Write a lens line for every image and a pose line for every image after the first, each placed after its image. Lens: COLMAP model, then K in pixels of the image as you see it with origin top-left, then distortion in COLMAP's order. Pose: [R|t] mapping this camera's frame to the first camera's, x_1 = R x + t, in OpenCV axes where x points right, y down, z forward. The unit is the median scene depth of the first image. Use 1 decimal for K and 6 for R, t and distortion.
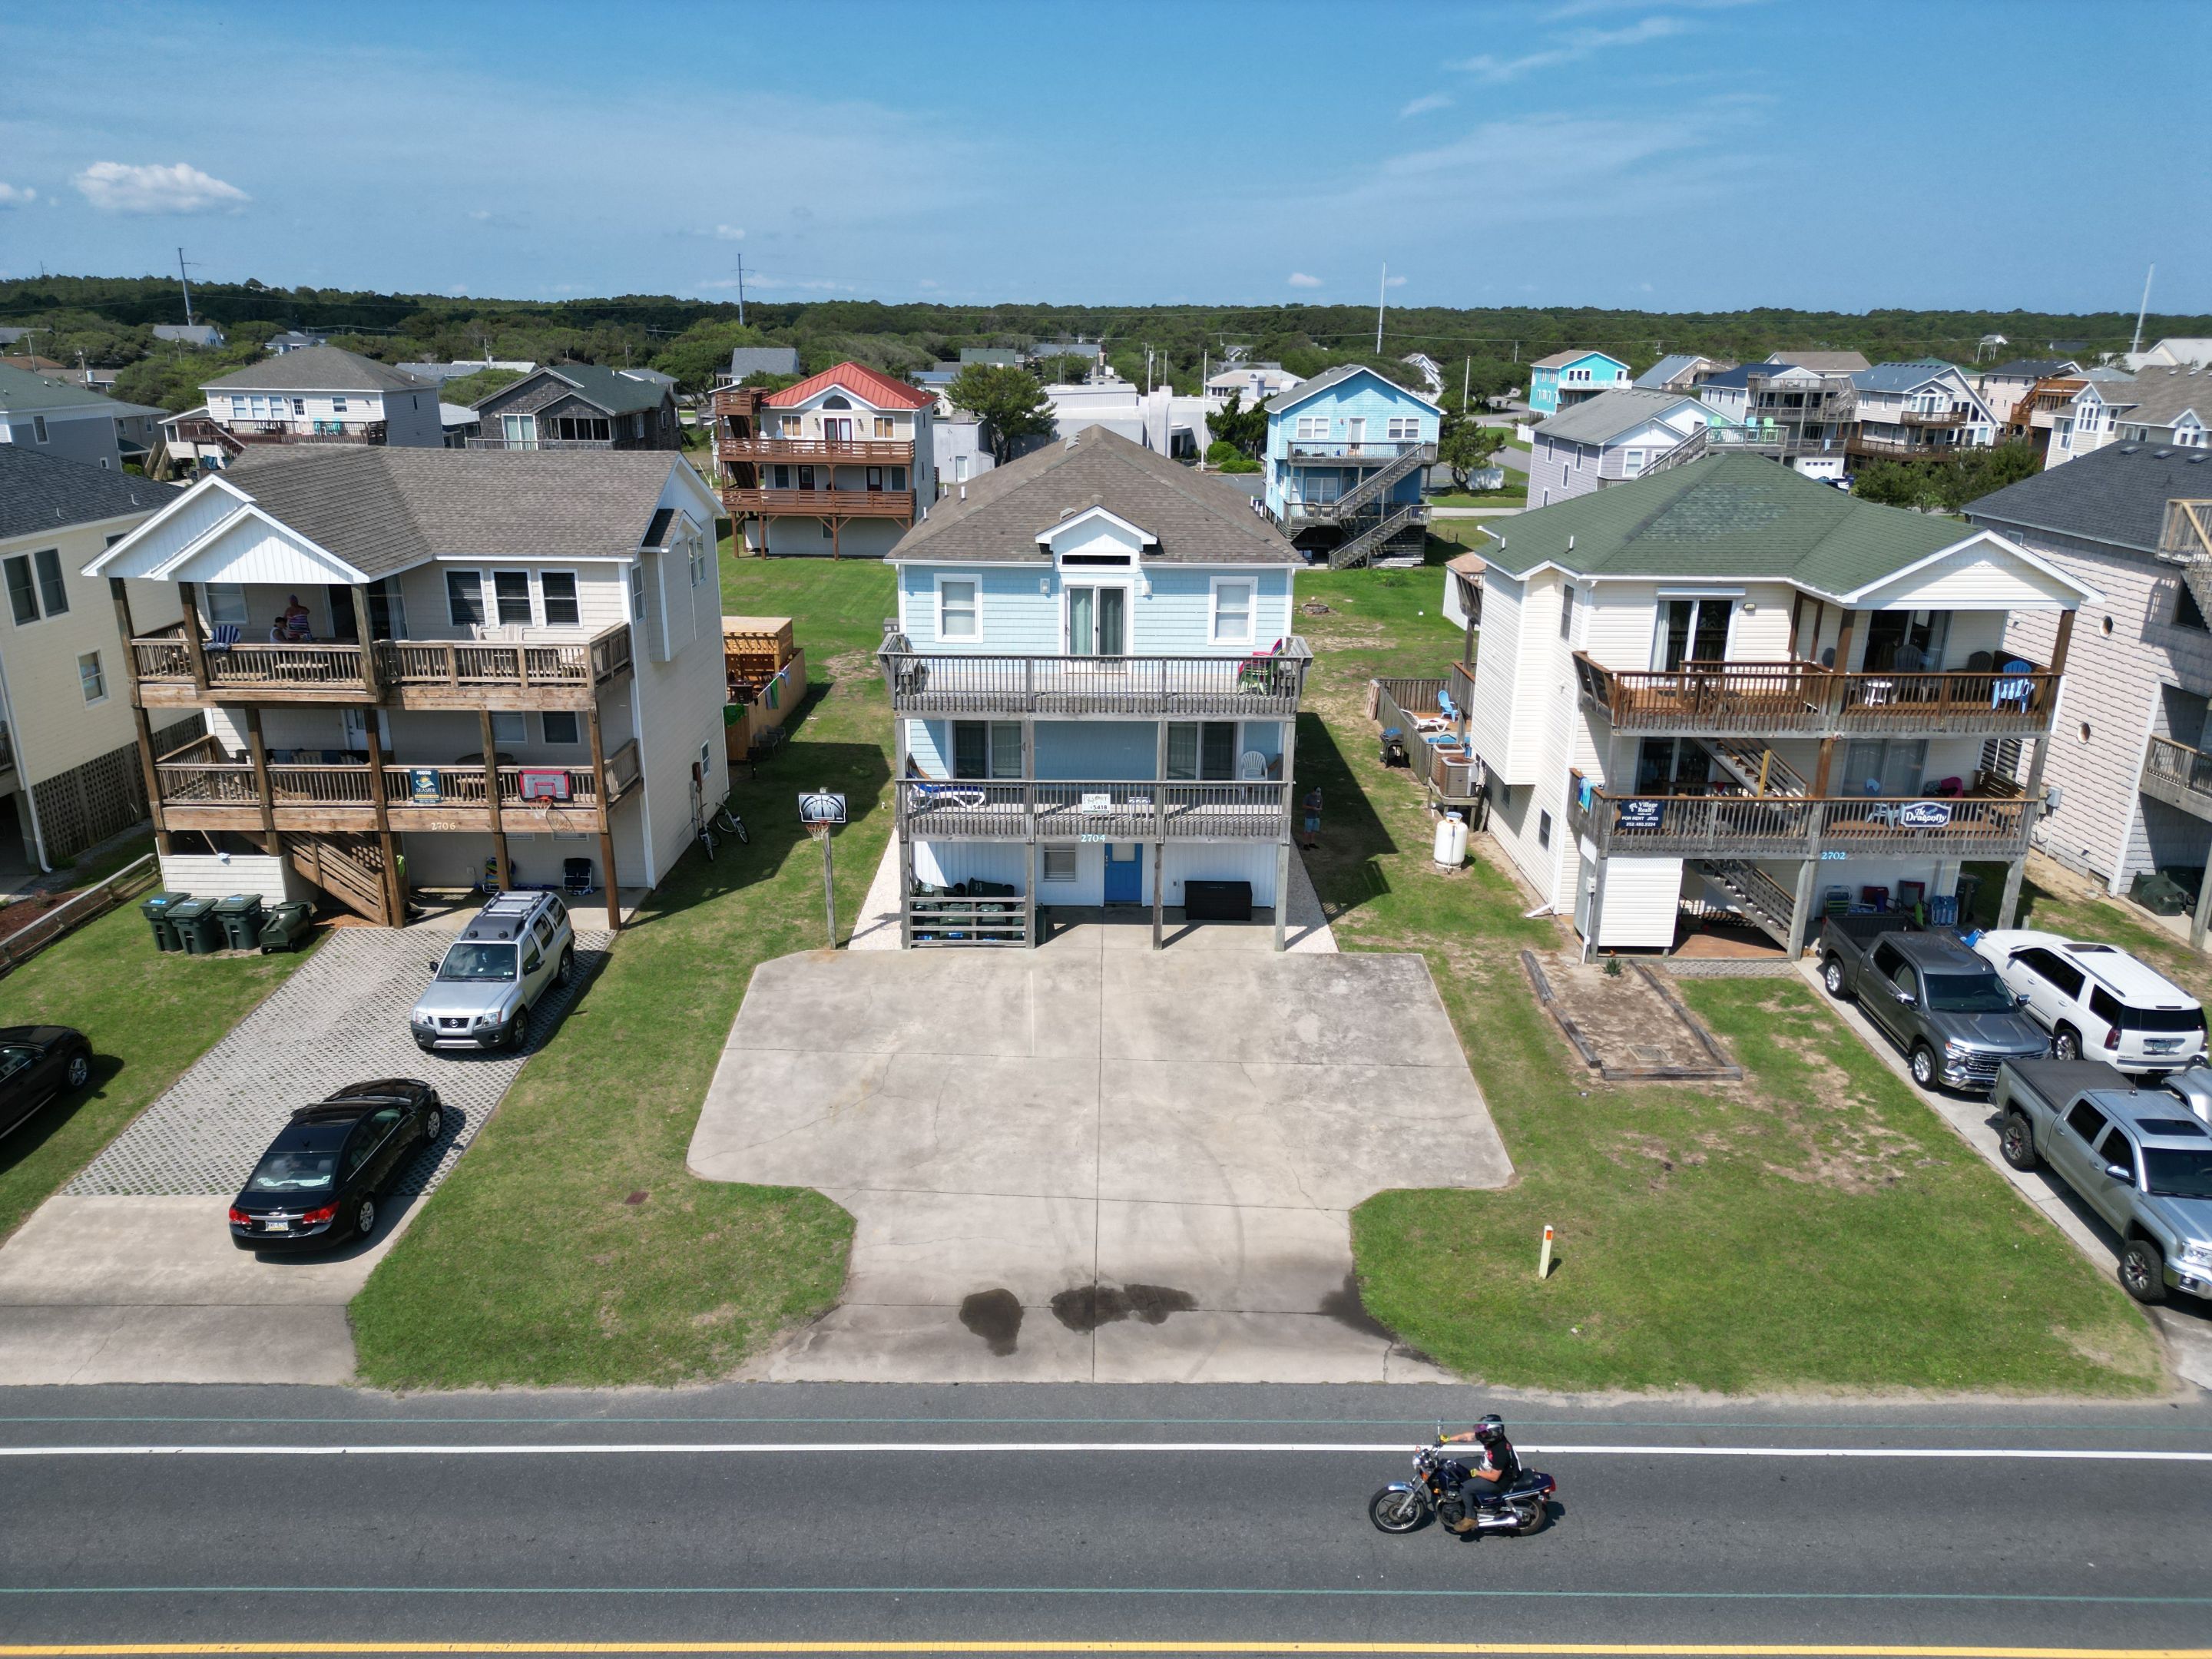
lens RADIAL K [[1553.6, 0, 1102.9], [0, 1553.6, 825.7], [0, 0, 1]] dist [0.053384, -0.049794]
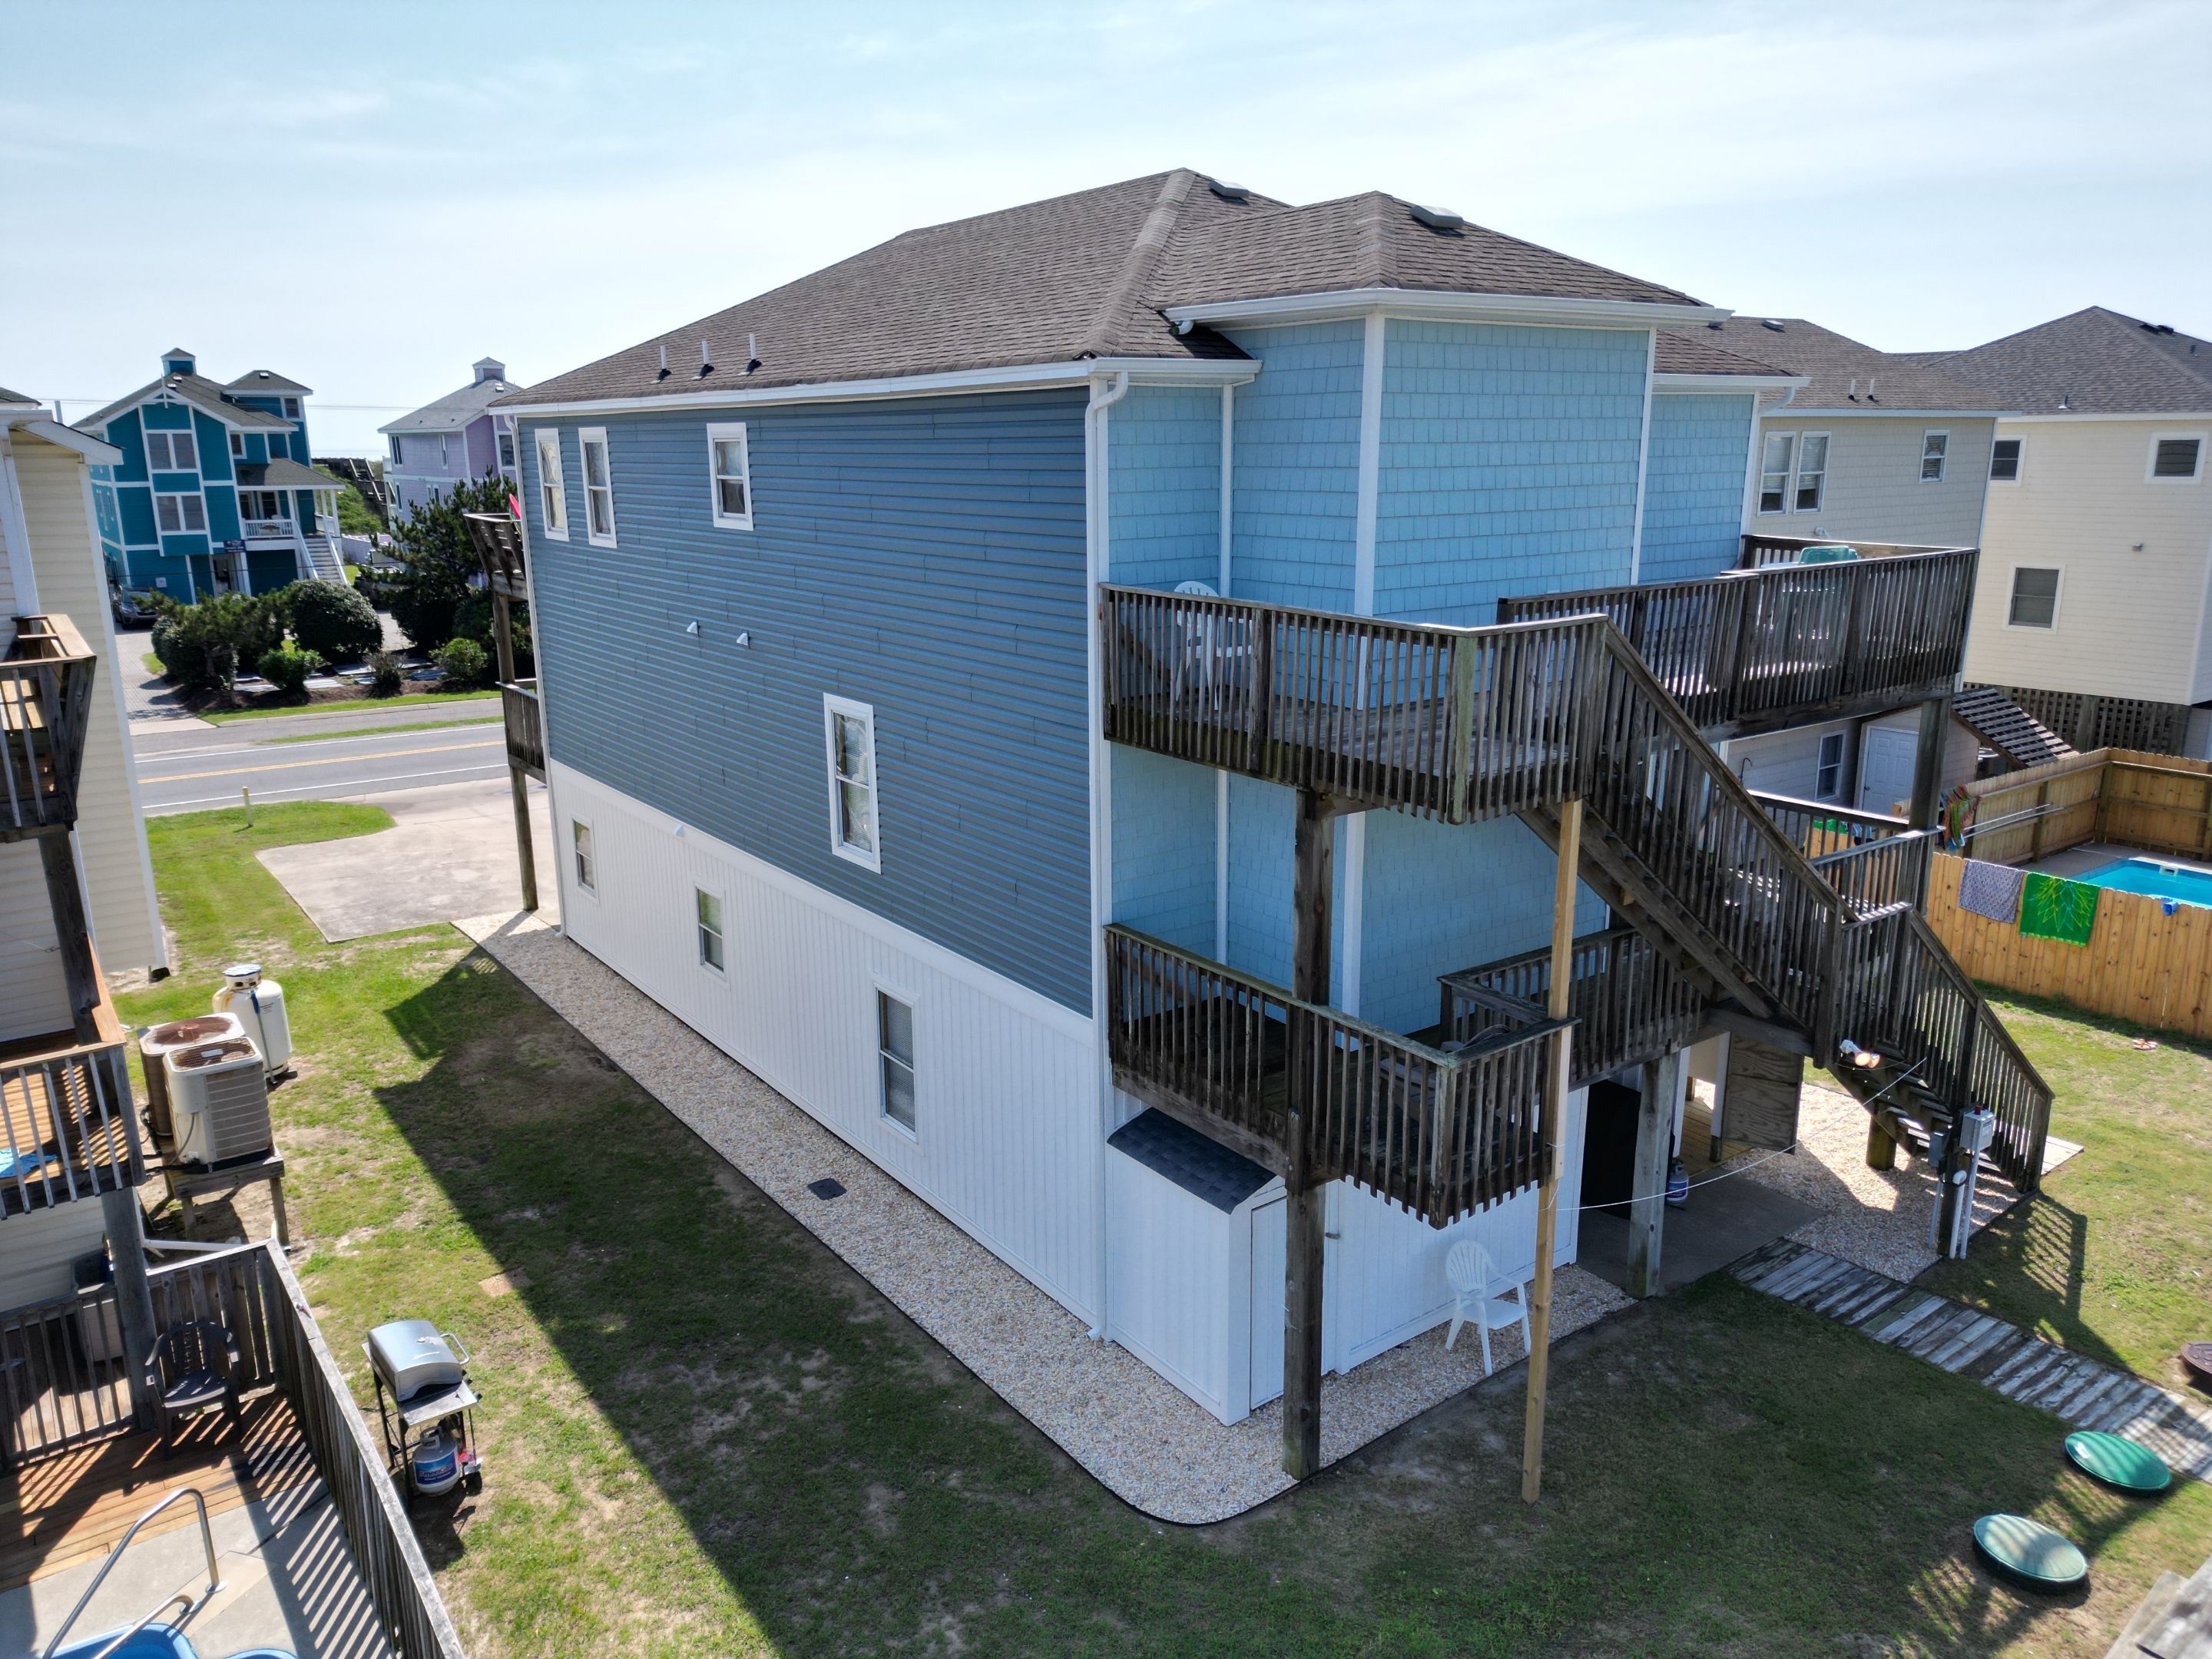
lens RADIAL K [[1553.6, 0, 1104.1], [0, 1553.6, 826.7], [0, 0, 1]] dist [0.053384, -0.049794]
pose [[-0.811890, 0.137015, -0.567505, 0.321724], [-0.174175, 0.870955, 0.459458, -0.367926], [0.557223, 0.471874, -0.683255, 1.688441]]
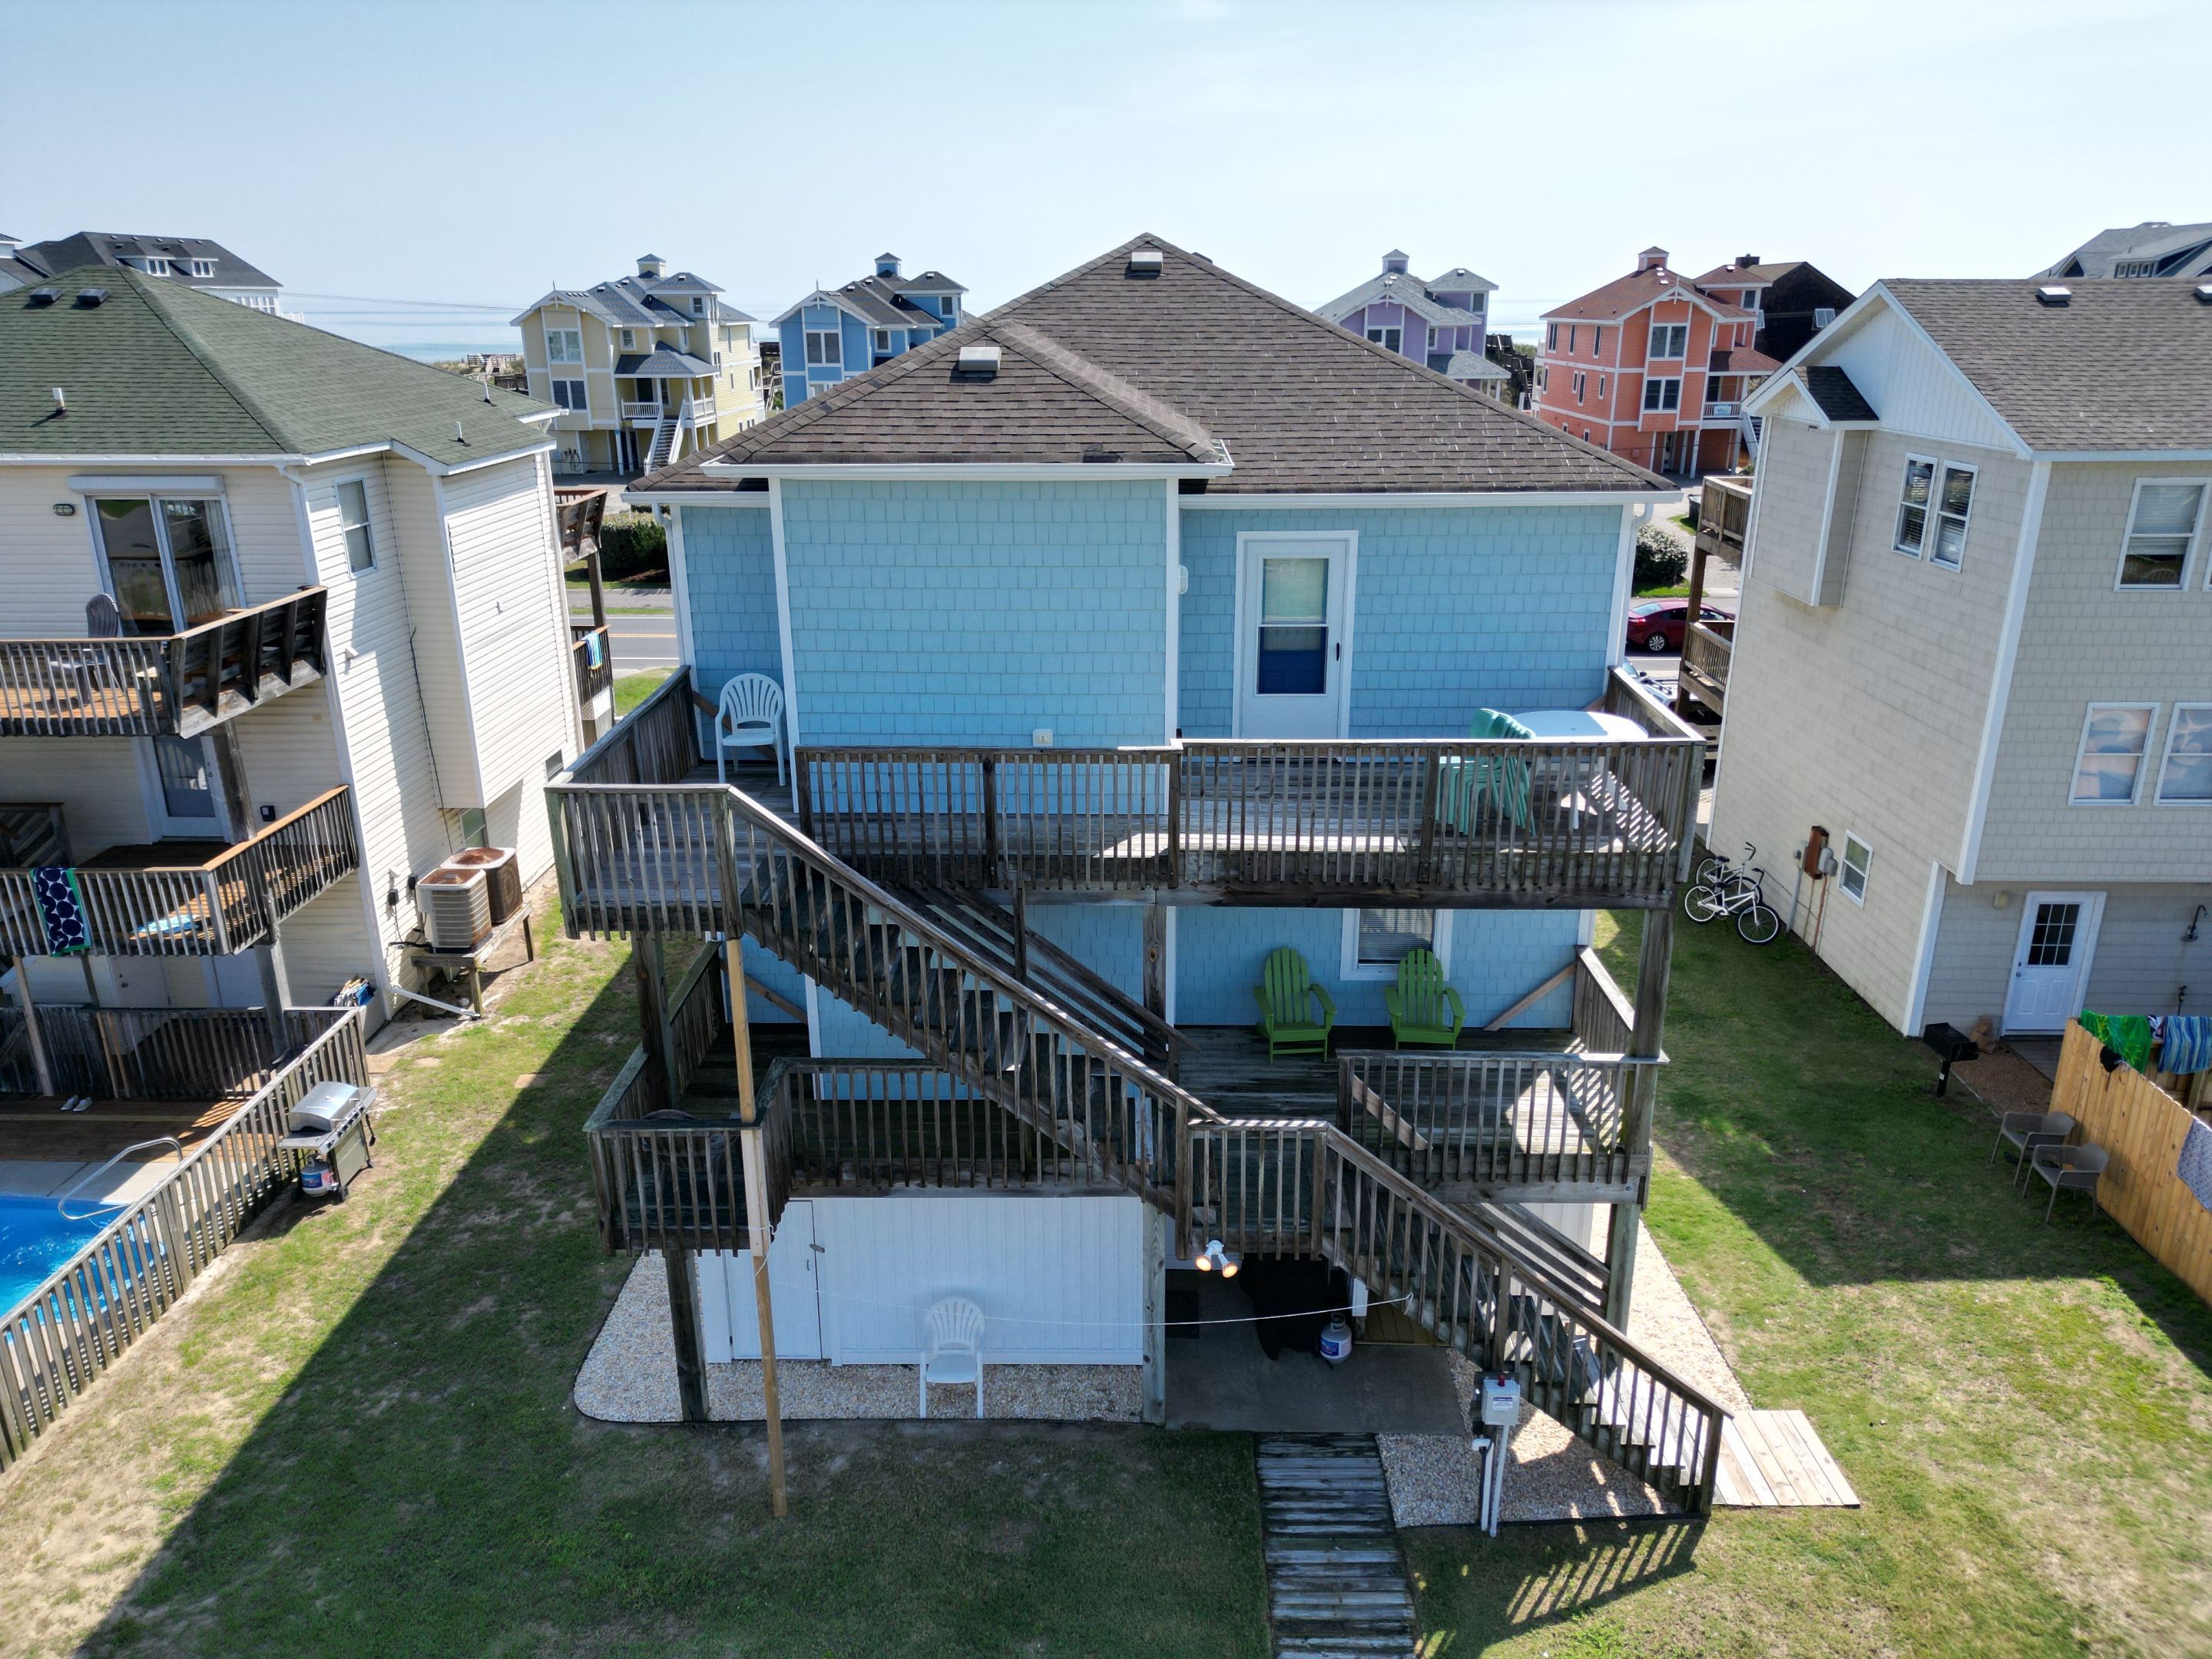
lens RADIAL K [[1553.6, 0, 1104.4], [0, 1553.6, 825.0], [0, 0, 1]] dist [0.053384, -0.049794]
pose [[-0.999547, -0.013116, 0.027095, -0.009225], [0.005326, 0.808828, 0.588021, -0.468673], [-0.029628, 0.587899, -0.808392, 1.787912]]
